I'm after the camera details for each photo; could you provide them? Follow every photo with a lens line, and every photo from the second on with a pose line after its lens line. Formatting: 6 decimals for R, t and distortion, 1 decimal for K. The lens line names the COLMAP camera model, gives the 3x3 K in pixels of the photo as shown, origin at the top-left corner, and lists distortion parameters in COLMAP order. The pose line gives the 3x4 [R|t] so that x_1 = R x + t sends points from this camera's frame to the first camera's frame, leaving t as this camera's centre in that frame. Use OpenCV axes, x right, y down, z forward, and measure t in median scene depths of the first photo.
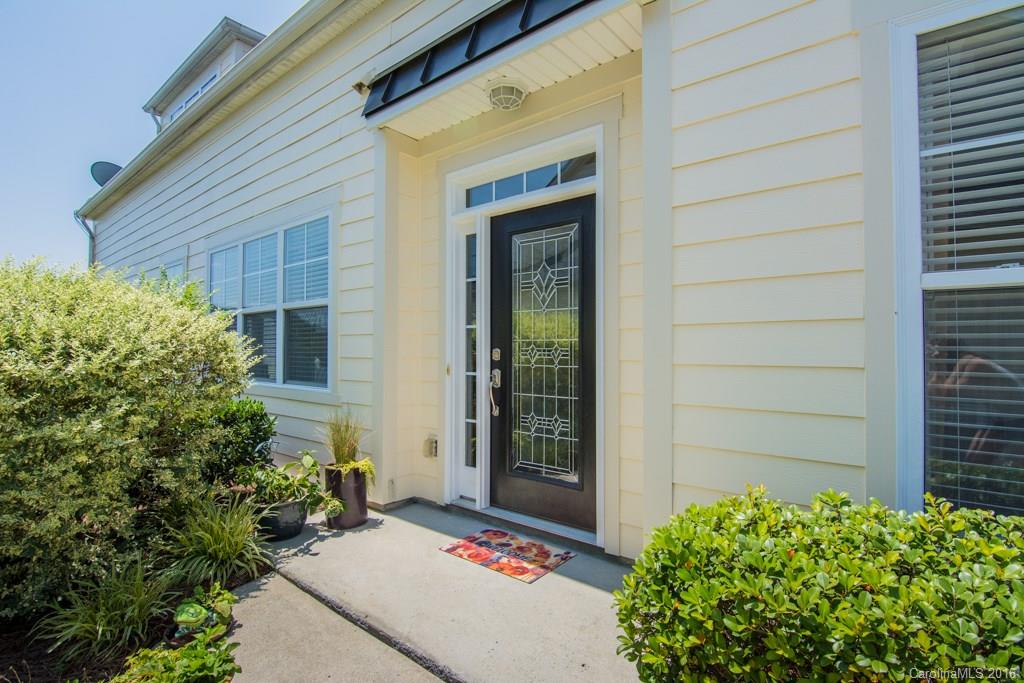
lens RADIAL K [[495.7, 0, 512.0], [0, 495.7, 341.5], [0, 0, 1]] dist [-0.004260, -0.012768]
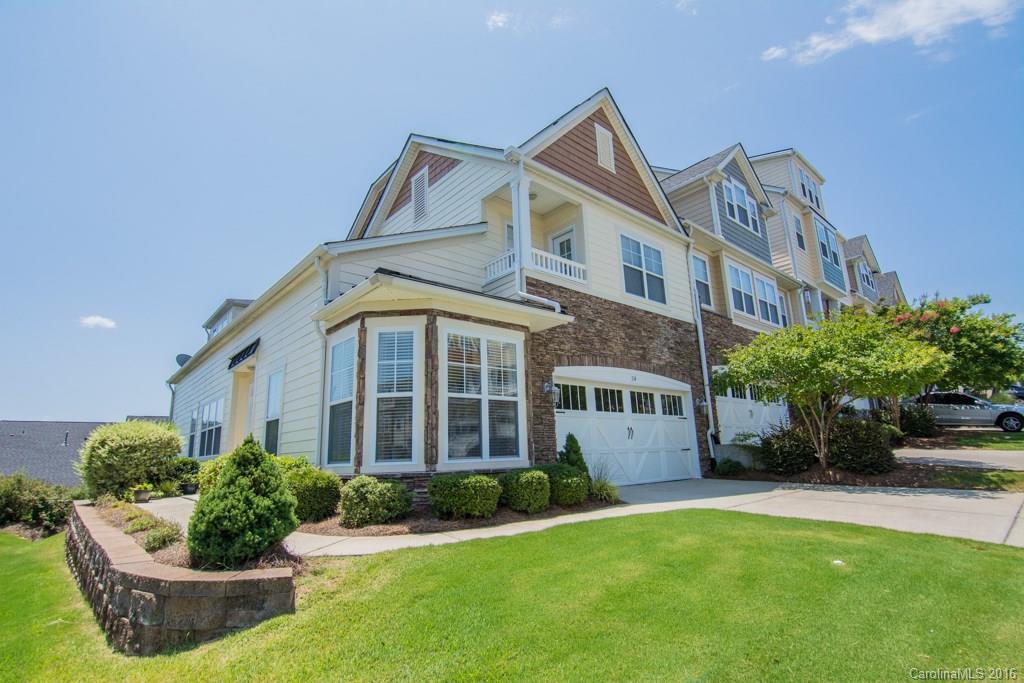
lens RADIAL K [[495.7, 0, 512.0], [0, 495.7, 341.5], [0, 0, 1]] dist [-0.004260, -0.012768]
pose [[0.985894, -0.072220, -0.150990, 1.022015], [0.040576, 0.978337, -0.203005, 0.058182], [0.162380, 0.194015, 0.967466, -0.946773]]
